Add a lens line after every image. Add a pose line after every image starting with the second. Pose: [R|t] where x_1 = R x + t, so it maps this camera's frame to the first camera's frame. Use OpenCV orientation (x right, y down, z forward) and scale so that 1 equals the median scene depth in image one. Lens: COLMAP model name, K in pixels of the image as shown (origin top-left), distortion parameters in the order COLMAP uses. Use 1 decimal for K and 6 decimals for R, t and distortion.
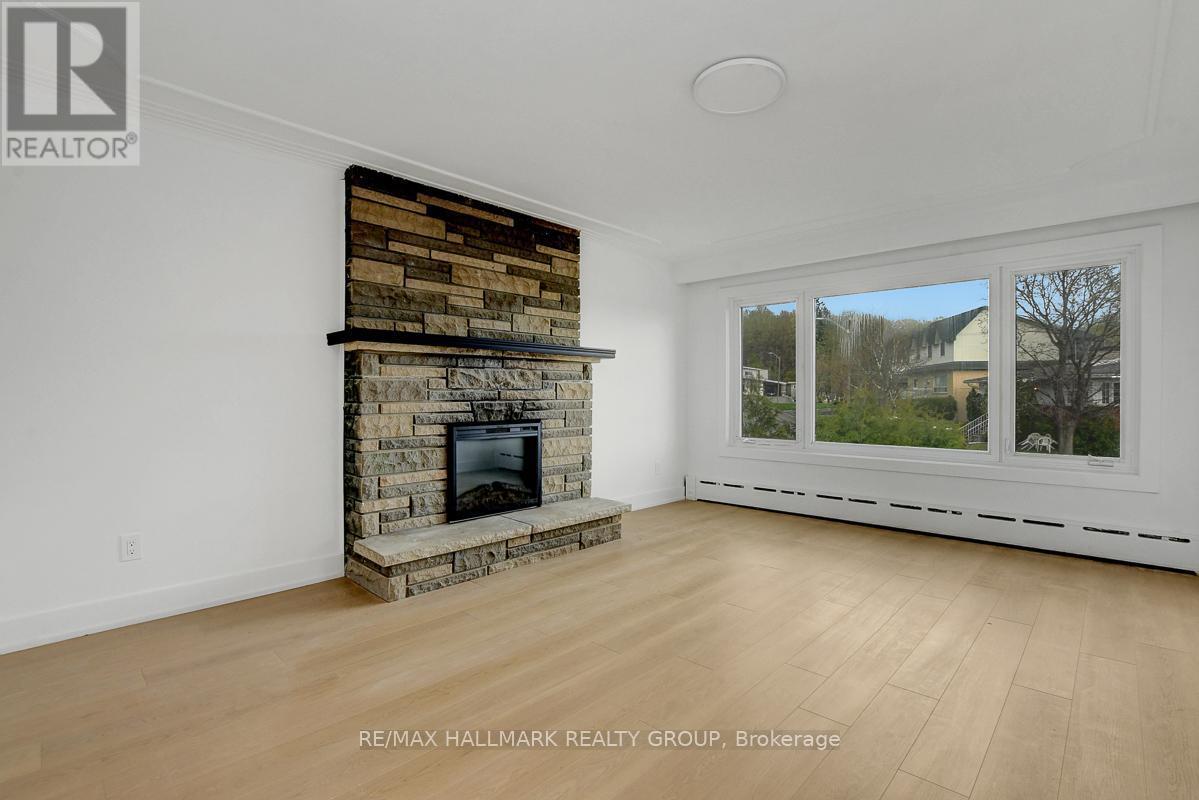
lens RADIAL K [[542.9, 0, 602.2], [0, 542.9, 395.8], [0, 0, 1]] dist [-0.022374, -0.000115]
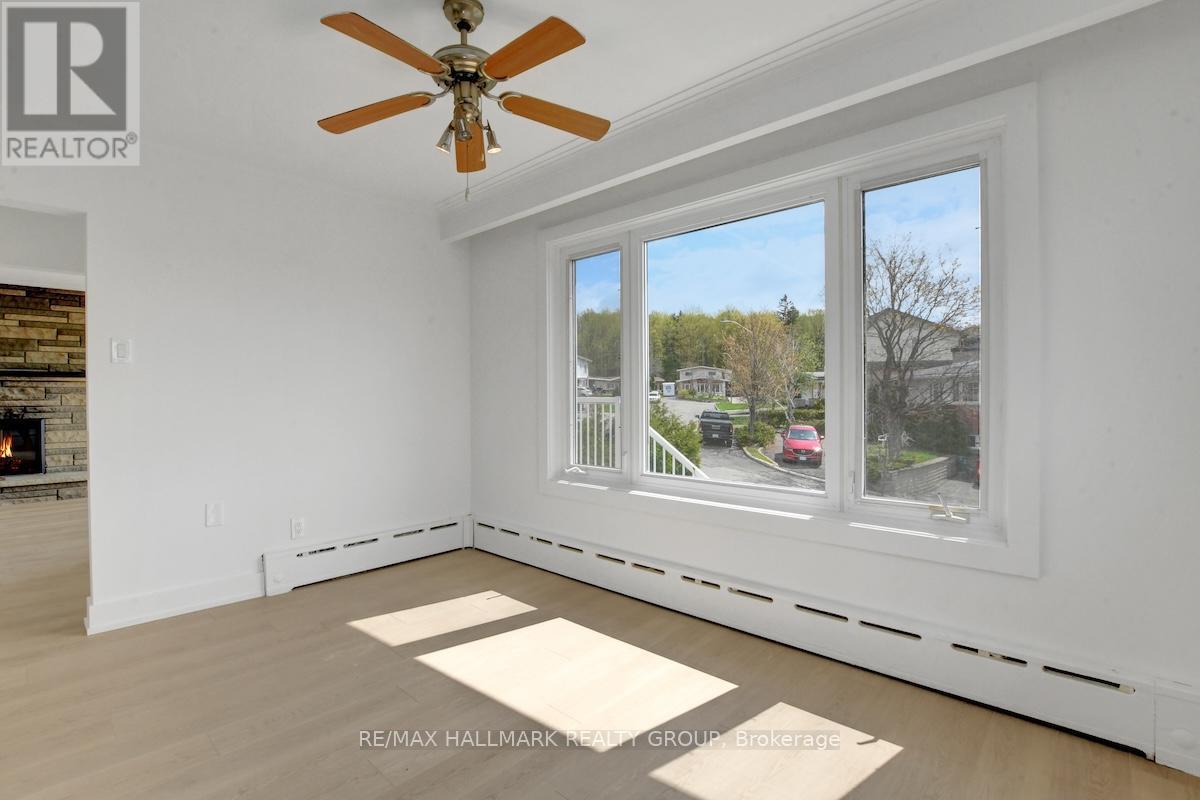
lens RADIAL K [[561.5, 0, 602.7], [0, 561.5, 397.1], [0, 0, 1]] dist [-0.017435, -0.000593]
pose [[0.999578, -0.007427, 0.028066, 1.537642], [0.007418, 0.999972, 0.000402, -0.007915], [-0.028068, -0.000193, 0.999606, -0.672687]]
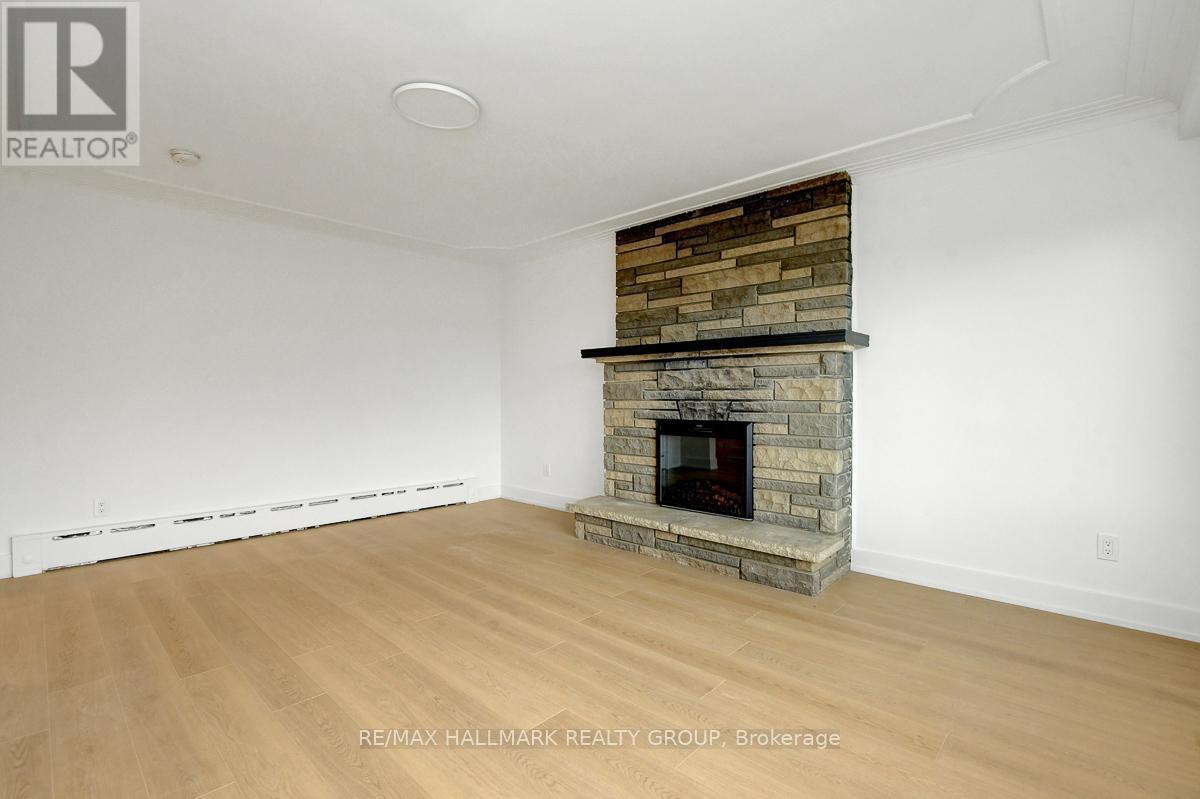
lens RADIAL K [[543.3, 0, 602.7], [0, 543.3, 395.3], [0, 0, 1]] dist [-0.022374, -0.000115]
pose [[0.031581, 0.000009, -0.999501, 0.800393], [-0.004056, 0.999992, -0.000120, 0.000168], [0.999493, 0.004058, 0.031581, 0.769814]]
